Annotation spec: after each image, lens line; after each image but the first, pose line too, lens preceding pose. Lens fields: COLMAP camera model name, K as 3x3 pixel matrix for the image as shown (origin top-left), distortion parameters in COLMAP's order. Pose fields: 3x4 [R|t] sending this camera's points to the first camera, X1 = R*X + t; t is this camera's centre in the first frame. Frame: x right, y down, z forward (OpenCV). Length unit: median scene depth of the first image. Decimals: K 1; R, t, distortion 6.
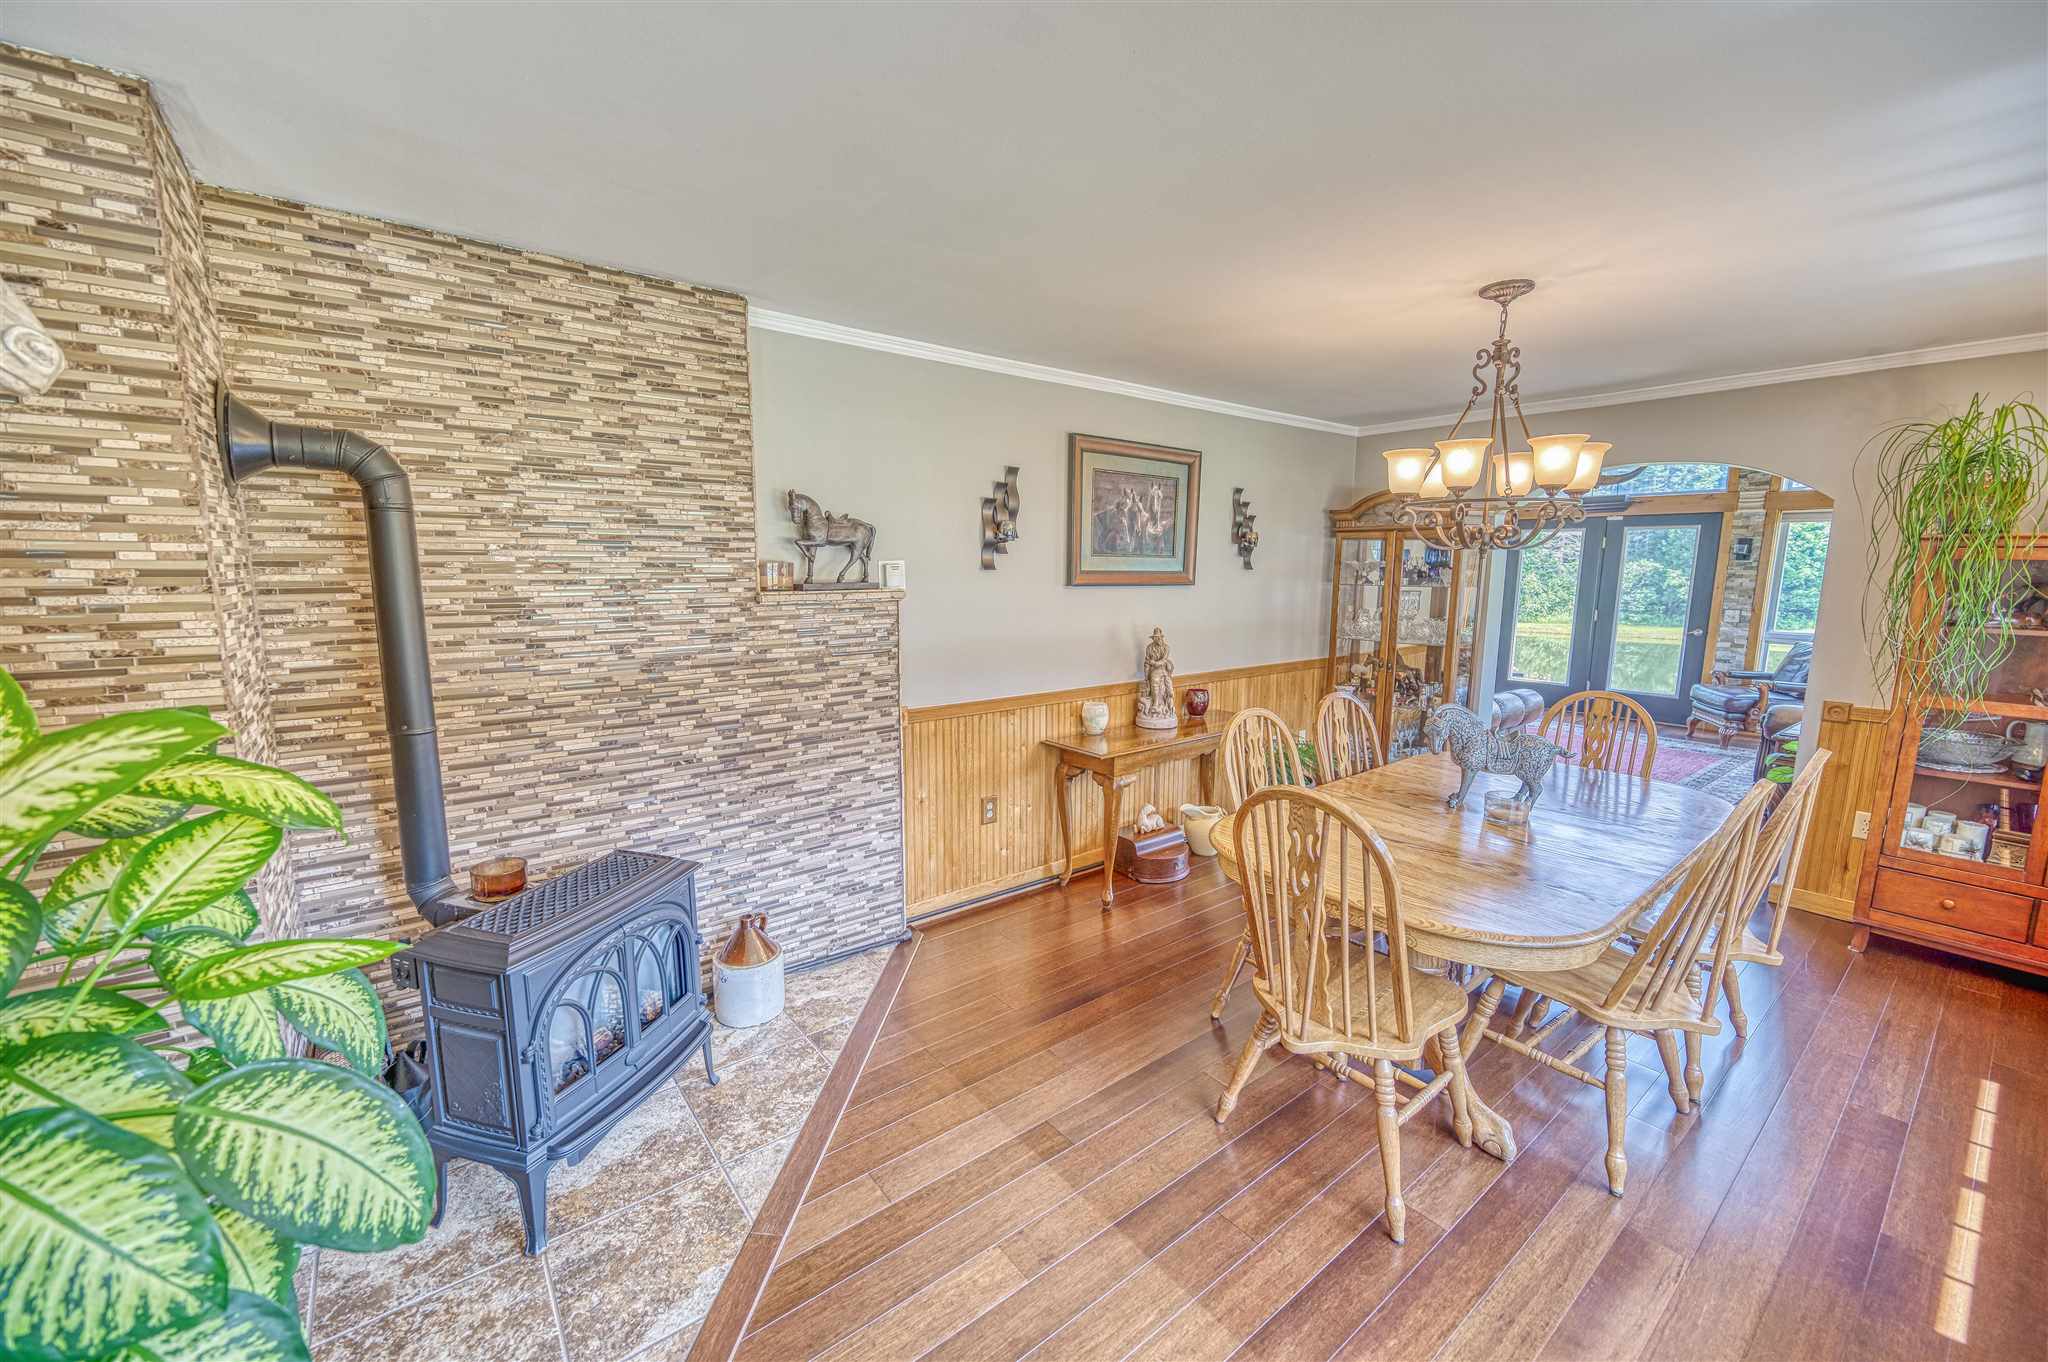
lens RADIAL K [[801.2, 0, 1020.4], [0, 801.2, 688.0], [0, 0, 1]] dist [-0.001830, -0.000534]
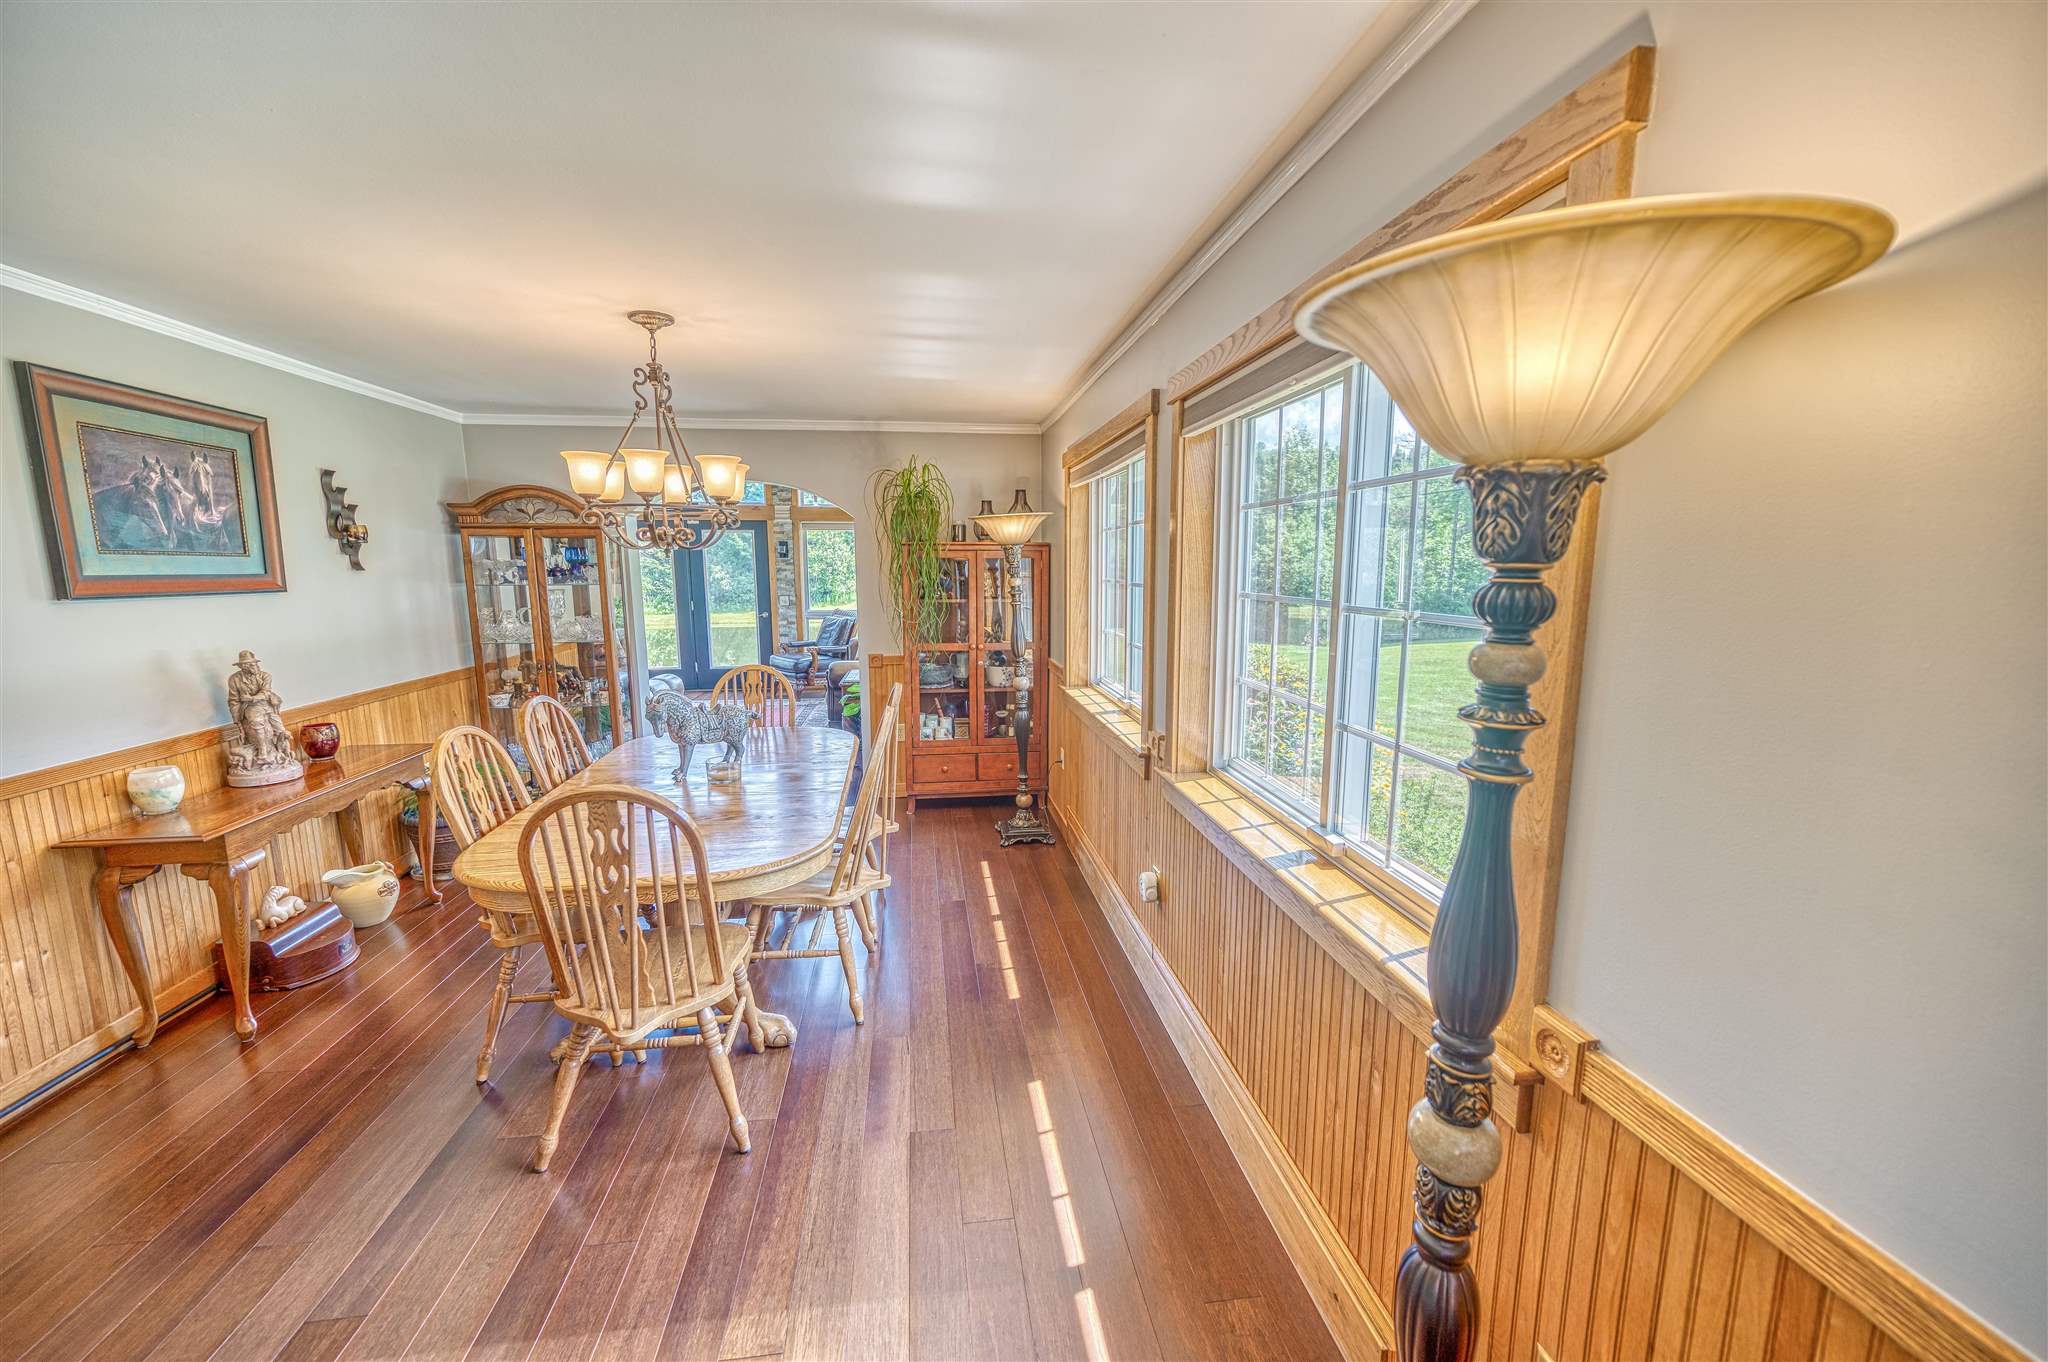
lens RADIAL K [[801.2, 0, 1019.4], [0, 801.2, 688.6], [0, 0, 1]] dist [-0.001830, -0.000534]
pose [[0.503866, -0.139893, 0.852378, -0.110370], [0.137178, 0.987234, 0.080936, -0.002441], [-0.852820, 0.076146, 0.516624, 0.009911]]
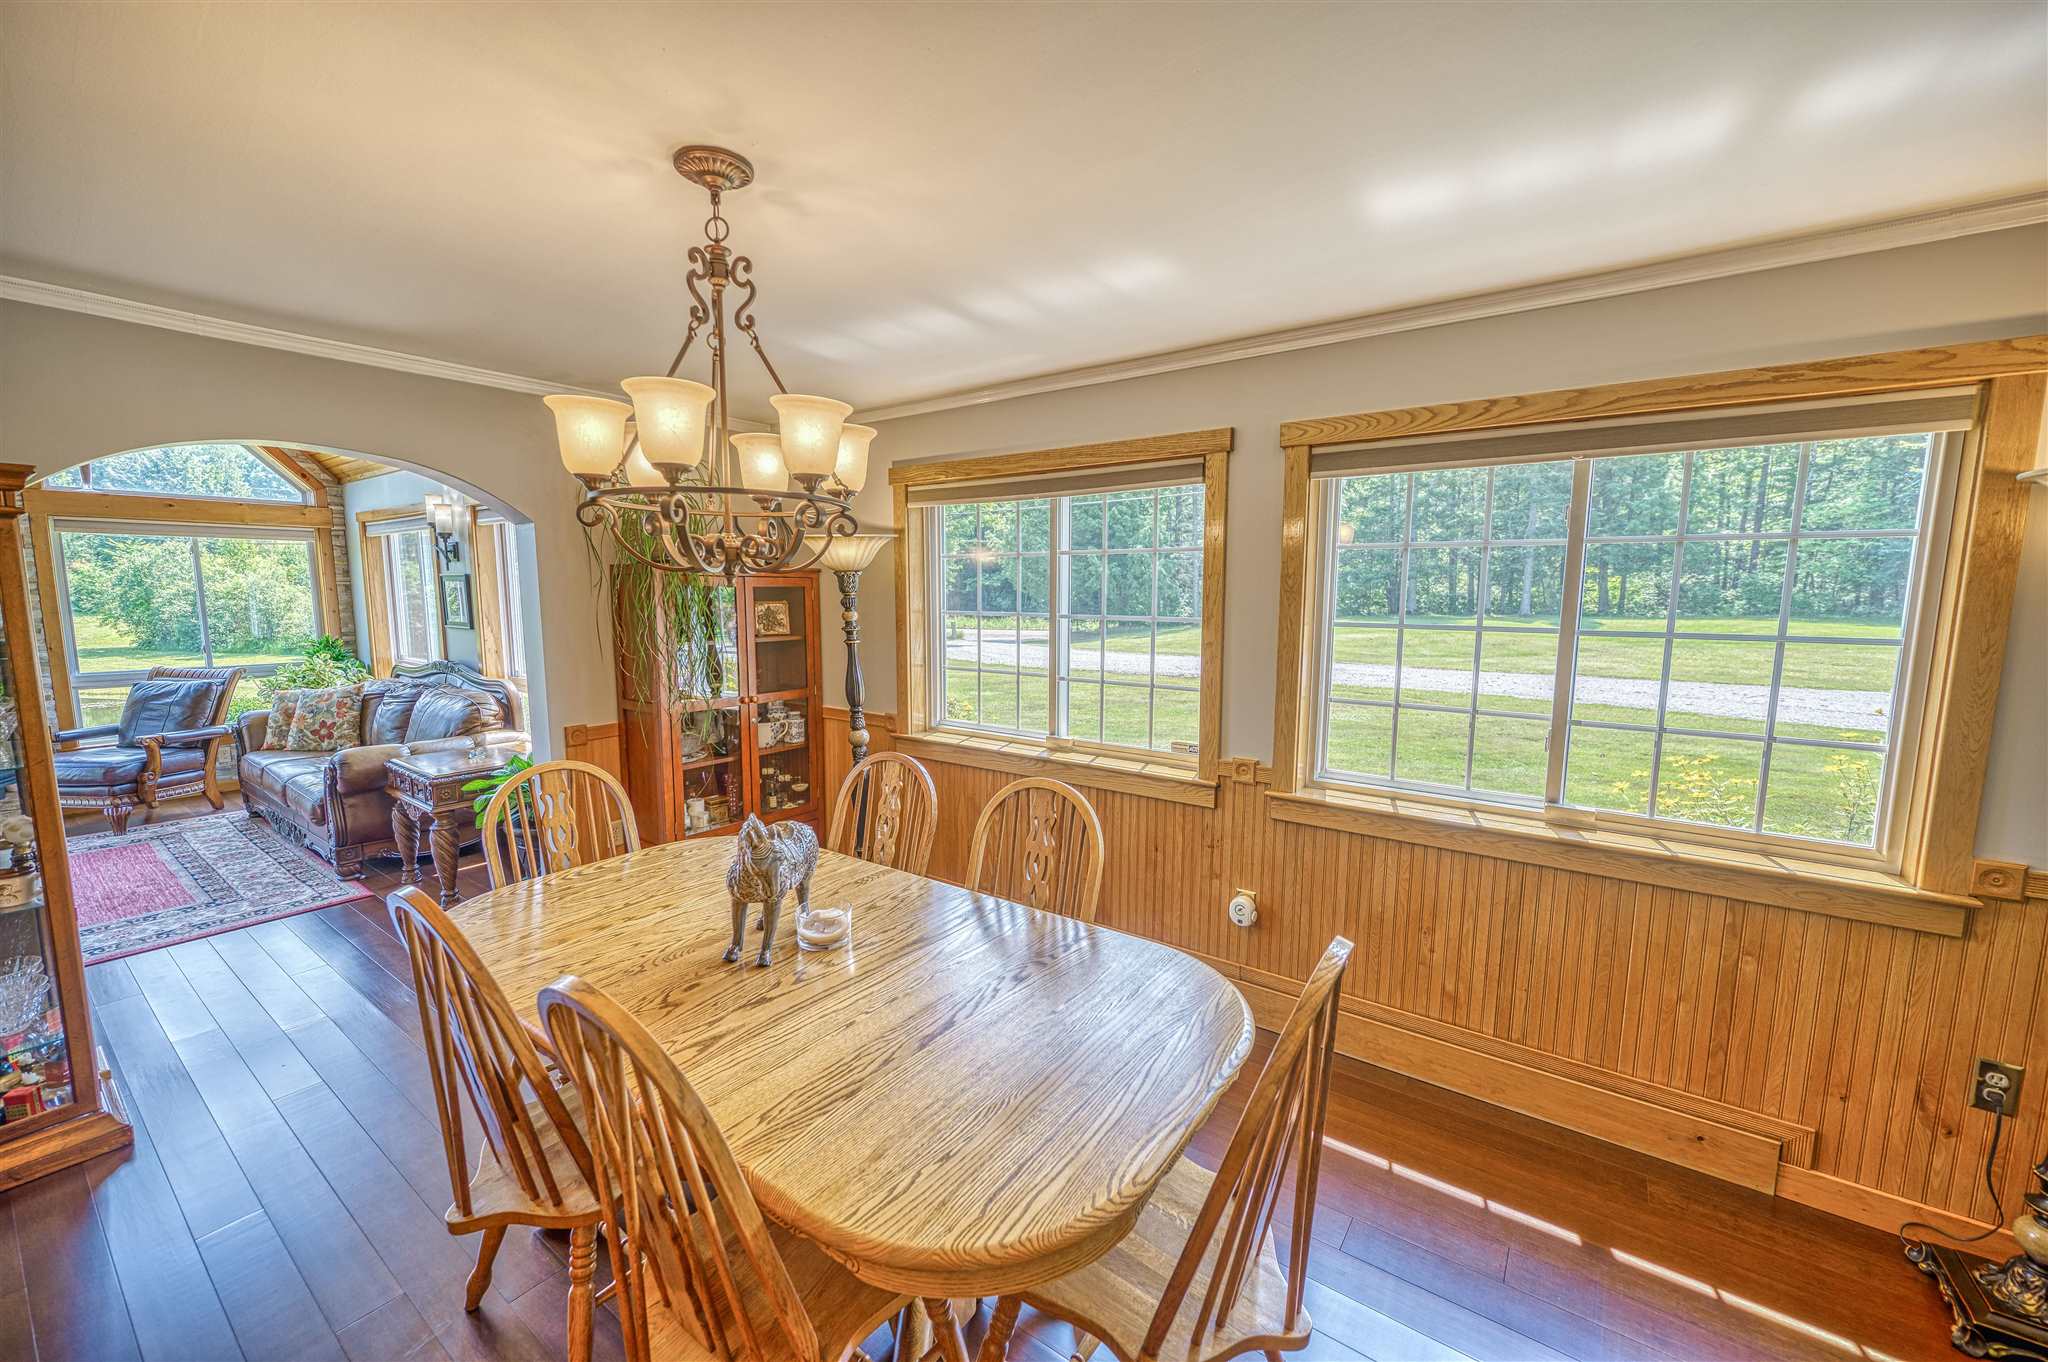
lens RADIAL K [[801.2, 0, 1025.1], [0, 801.2, 695.9], [0, 0, 1]] dist [-0.001830, -0.000534]
pose [[-0.277592, -0.132238, 0.951554, -0.082077], [0.143813, 0.973601, 0.177256, -0.110353], [-0.949874, 0.186051, -0.251246, 0.669430]]
